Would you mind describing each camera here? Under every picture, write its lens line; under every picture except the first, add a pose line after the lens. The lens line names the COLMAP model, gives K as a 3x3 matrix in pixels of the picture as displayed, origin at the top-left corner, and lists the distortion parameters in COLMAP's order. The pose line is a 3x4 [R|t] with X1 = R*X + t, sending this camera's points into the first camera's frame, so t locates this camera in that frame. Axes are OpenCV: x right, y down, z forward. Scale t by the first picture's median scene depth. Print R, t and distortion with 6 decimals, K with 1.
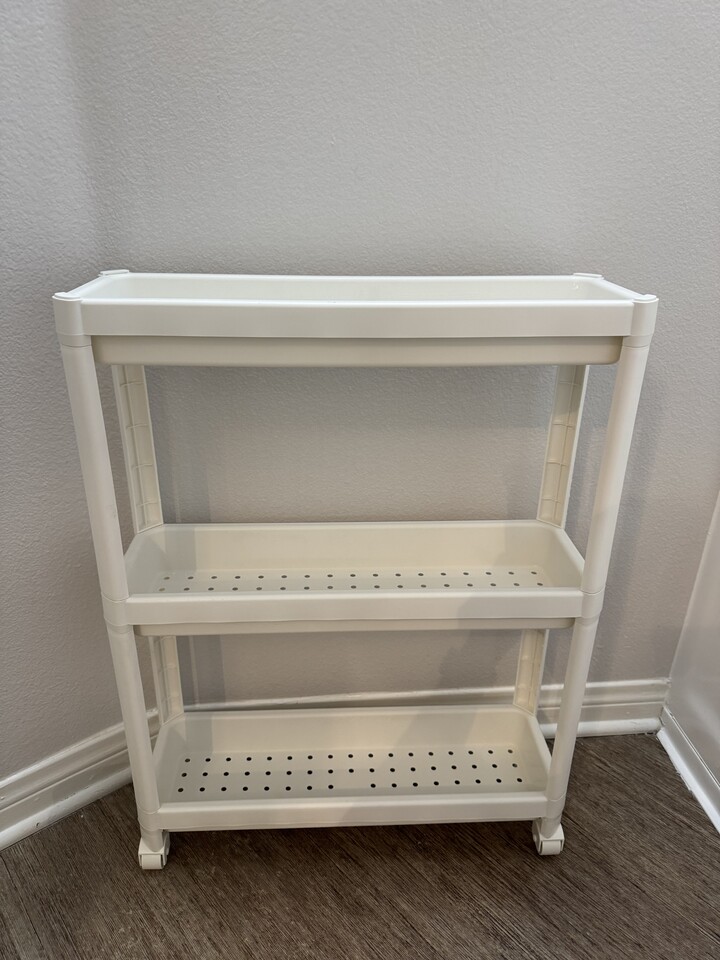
lens RADIAL K [[704.8, 0, 360.0], [0, 704.8, 480.0], [0, 0, 1]] dist [-0.023827, 0.001495]
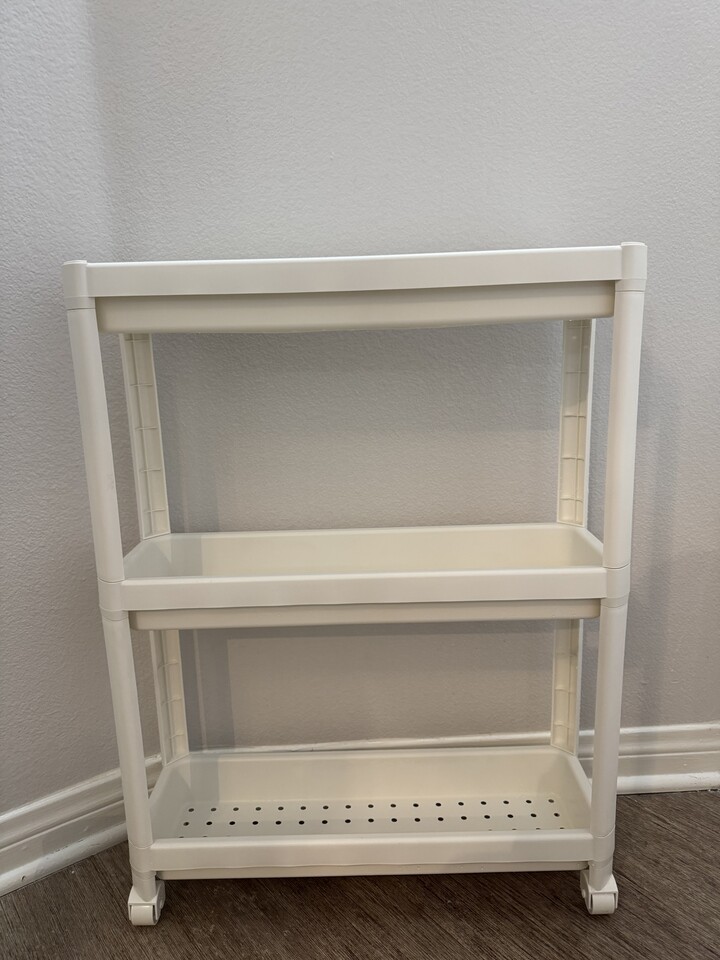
lens RADIAL K [[704.8, 0, 360.0], [0, 704.8, 480.0], [0, 0, 1]] dist [-0.023827, 0.001495]
pose [[0.997663, -0.031630, -0.060566, 0.046830], [0.018002, 0.976762, -0.213572, 0.206095], [0.065914, 0.211982, 0.975048, 0.044563]]
